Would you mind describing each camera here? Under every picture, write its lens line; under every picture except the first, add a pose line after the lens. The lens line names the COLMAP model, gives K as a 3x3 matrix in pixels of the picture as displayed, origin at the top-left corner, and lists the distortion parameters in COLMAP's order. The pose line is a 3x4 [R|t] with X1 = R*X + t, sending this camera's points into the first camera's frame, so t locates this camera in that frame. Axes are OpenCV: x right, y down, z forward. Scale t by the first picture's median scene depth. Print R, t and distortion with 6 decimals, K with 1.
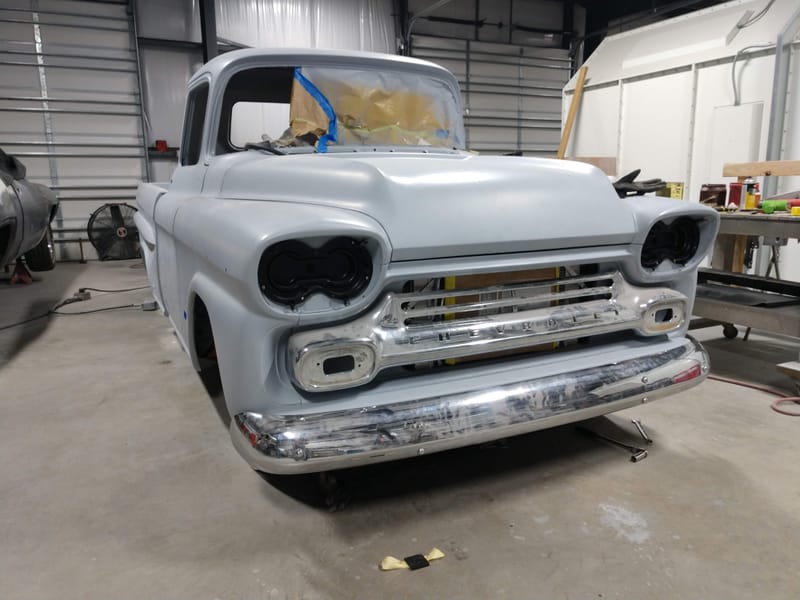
lens RADIAL K [[590.2, 0, 405.7], [0, 590.2, 296.3], [0, 0, 1]] dist [0.032867, -0.011517]
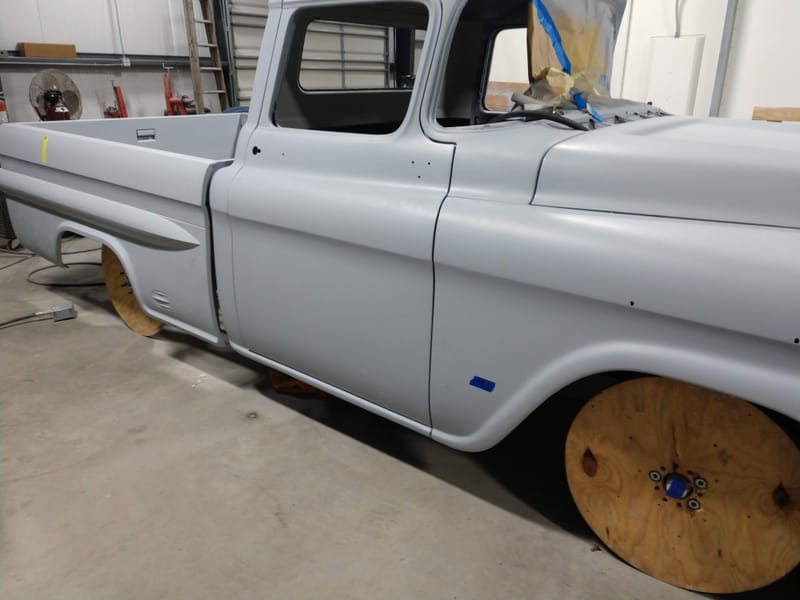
lens RADIAL K [[590.2, 0, 403.8], [0, 590.2, 298.5], [0, 0, 1]] dist [0.032867, -0.011517]
pose [[0.909939, -0.129868, 0.393884, -0.140058], [0.066890, 0.983231, 0.169656, -0.036198], [-0.409311, -0.128030, 0.903367, 0.091054]]
